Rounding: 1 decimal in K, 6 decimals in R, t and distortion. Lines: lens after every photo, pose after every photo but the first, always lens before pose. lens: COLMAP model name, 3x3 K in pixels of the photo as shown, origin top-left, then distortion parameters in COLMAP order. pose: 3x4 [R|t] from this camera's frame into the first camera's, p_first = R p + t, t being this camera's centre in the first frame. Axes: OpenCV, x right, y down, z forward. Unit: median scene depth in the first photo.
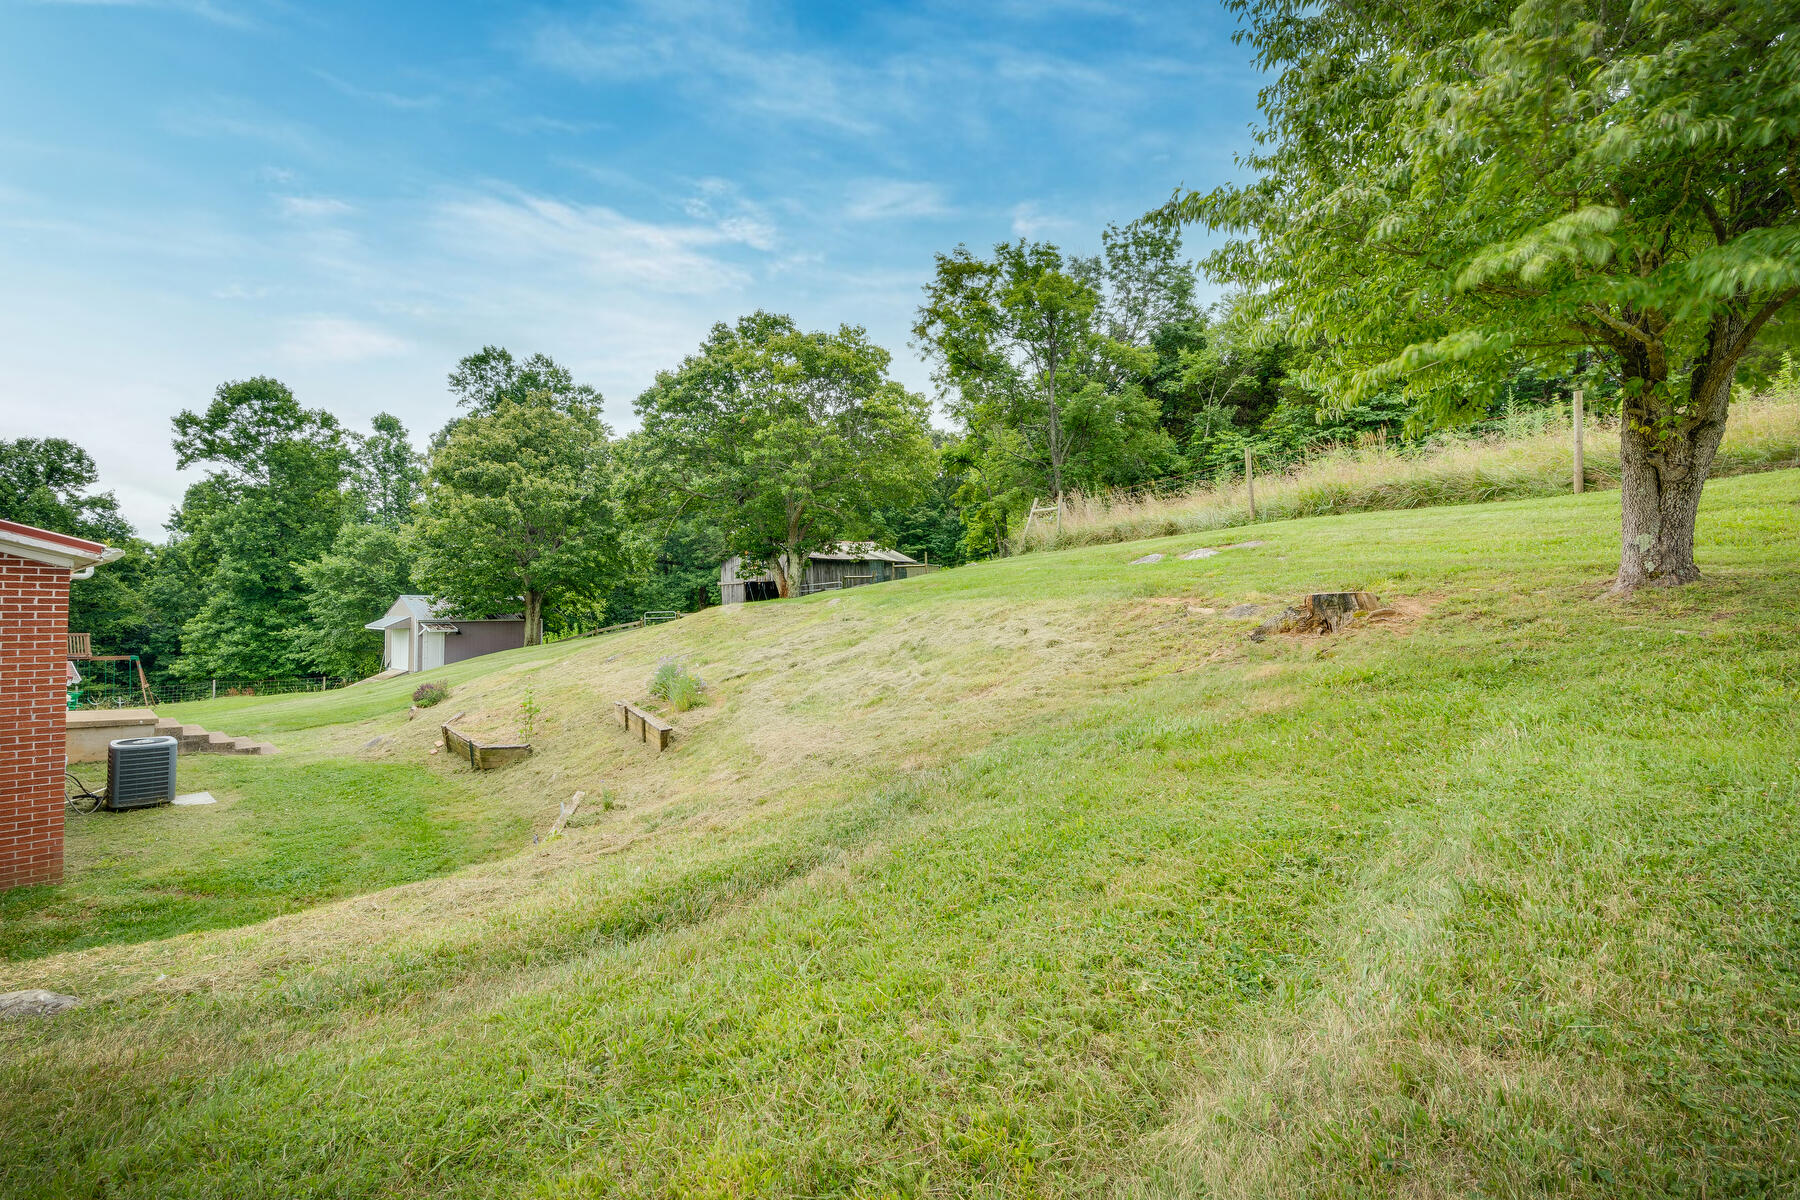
lens RADIAL K [[818.7, 0, 900.6], [0, 818.7, 565.4], [0, 0, 1]] dist [-0.010614, 0.000279]
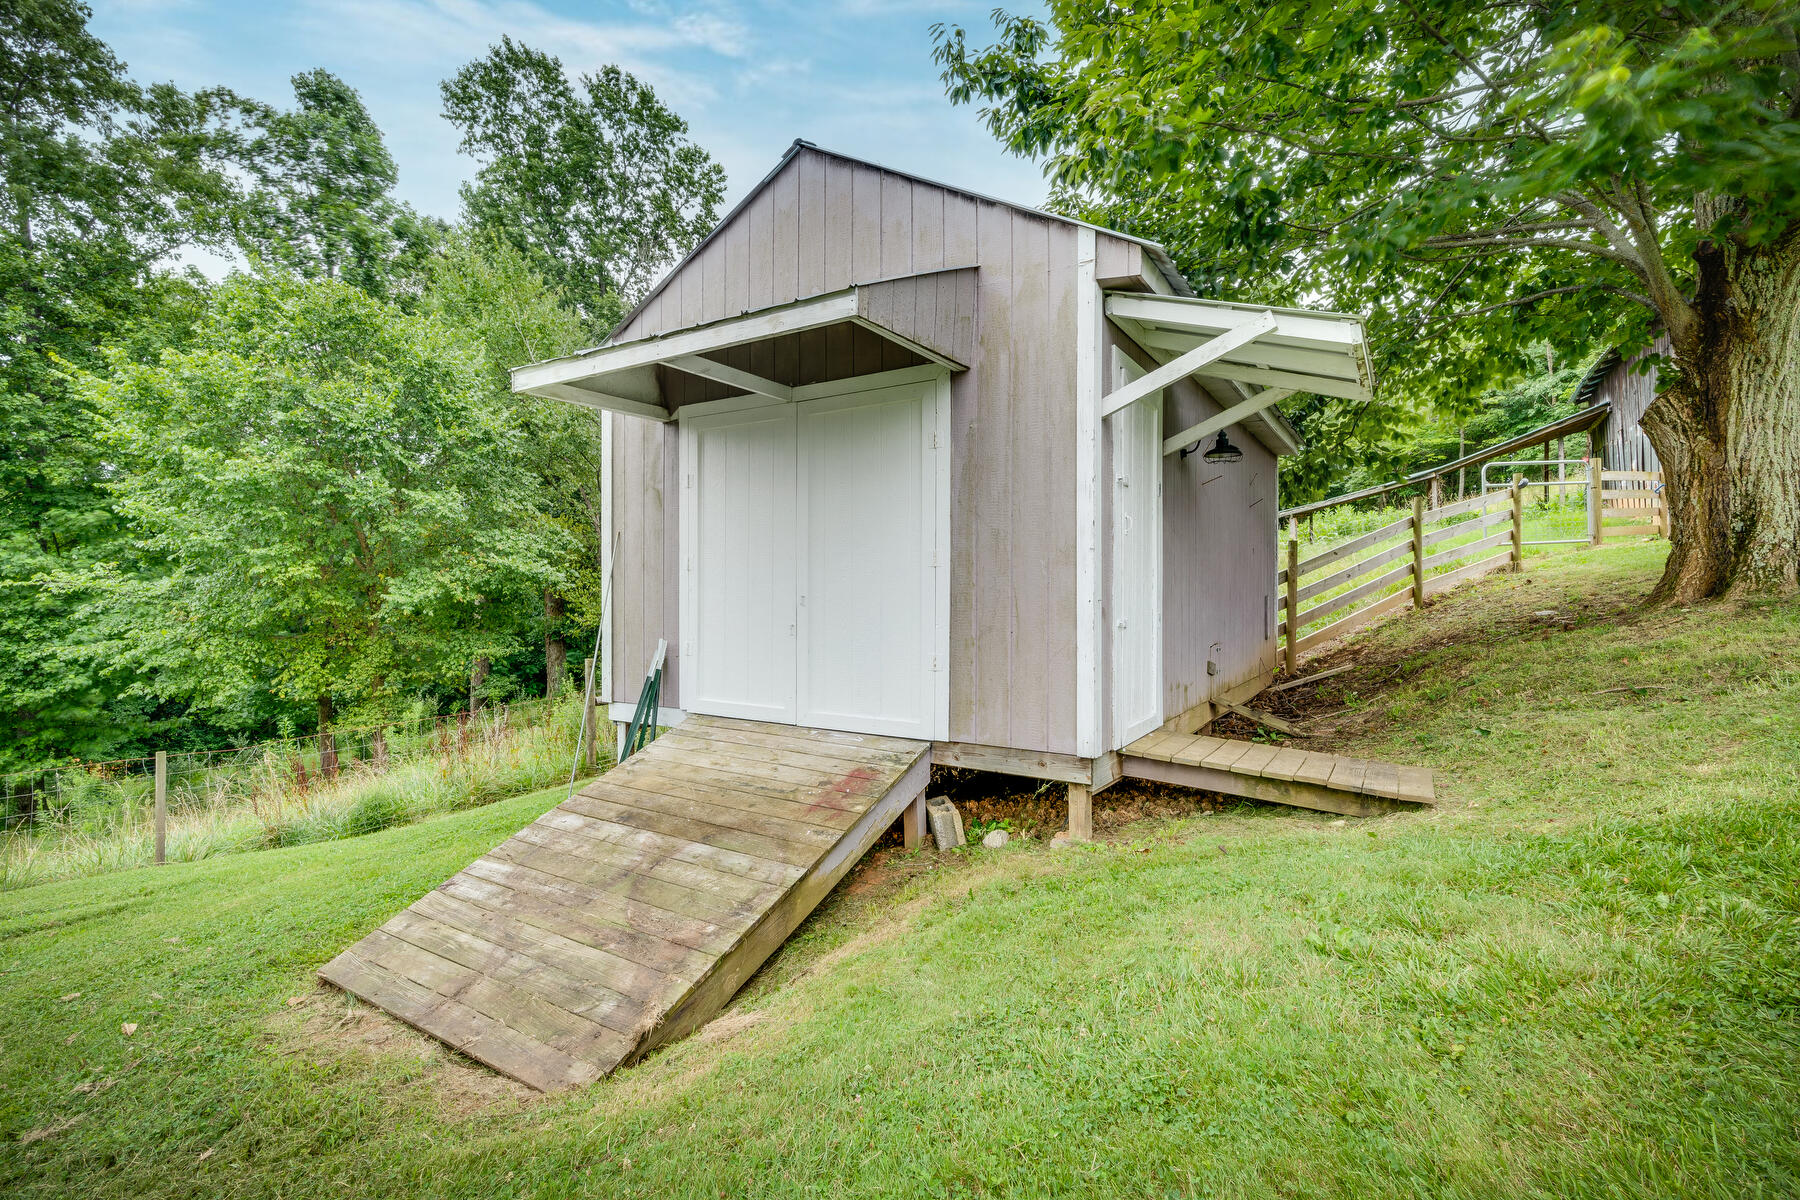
lens RADIAL K [[836.5, 0, 899.9], [0, 836.5, 589.8], [0, 0, 1]] dist [-0.005229, 0.000136]
pose [[0.995044, 0.005084, 0.099308, -0.438457], [-0.007535, 0.999676, 0.024328, 0.074757], [-0.099152, -0.024956, 0.994759, 0.623019]]
